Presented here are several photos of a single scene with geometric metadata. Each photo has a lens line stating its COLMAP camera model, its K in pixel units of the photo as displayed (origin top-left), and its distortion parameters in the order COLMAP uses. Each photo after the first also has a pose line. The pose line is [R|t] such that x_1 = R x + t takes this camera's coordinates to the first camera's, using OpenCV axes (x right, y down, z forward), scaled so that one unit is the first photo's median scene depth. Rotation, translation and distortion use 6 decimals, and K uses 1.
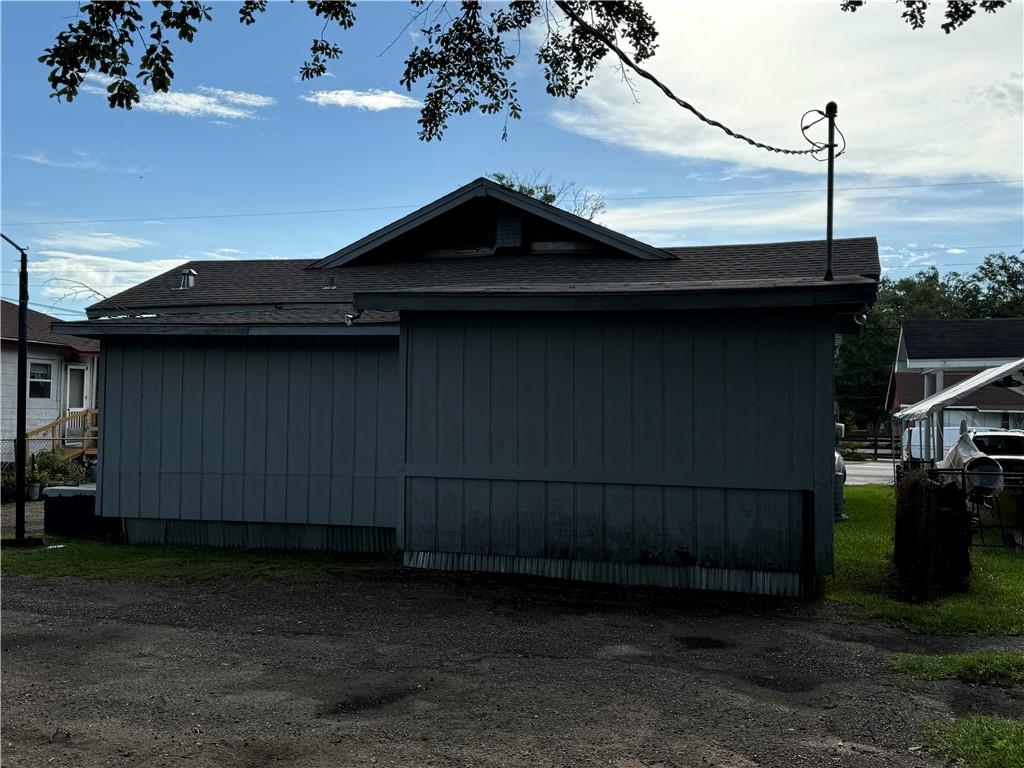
lens RADIAL K [[1029.8, 0, 512.0], [0, 1029.8, 384.0], [0, 0, 1]] dist [0.020206, -0.023338]
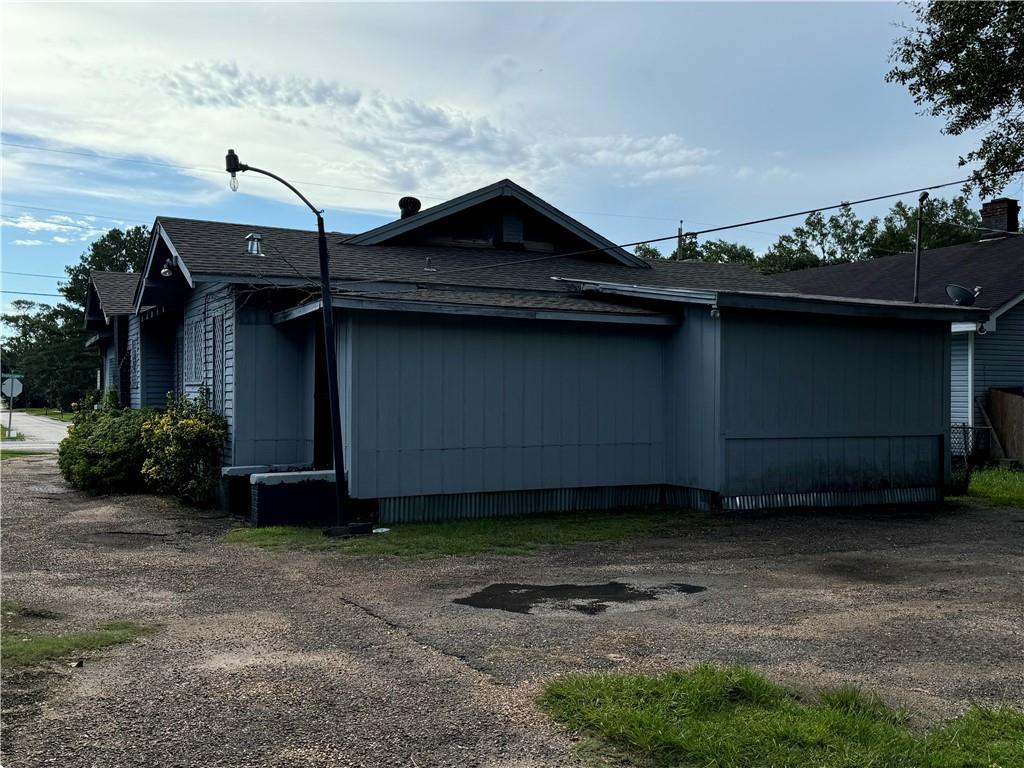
lens RADIAL K [[1029.8, 0, 512.0], [0, 1029.8, 384.0], [0, 0, 1]] dist [0.020206, -0.023338]
pose [[0.718308, -0.002647, 0.695720, -0.983016], [-0.014098, 0.999732, 0.018359, 0.001794], [-0.695582, -0.022995, 0.718078, 0.226911]]
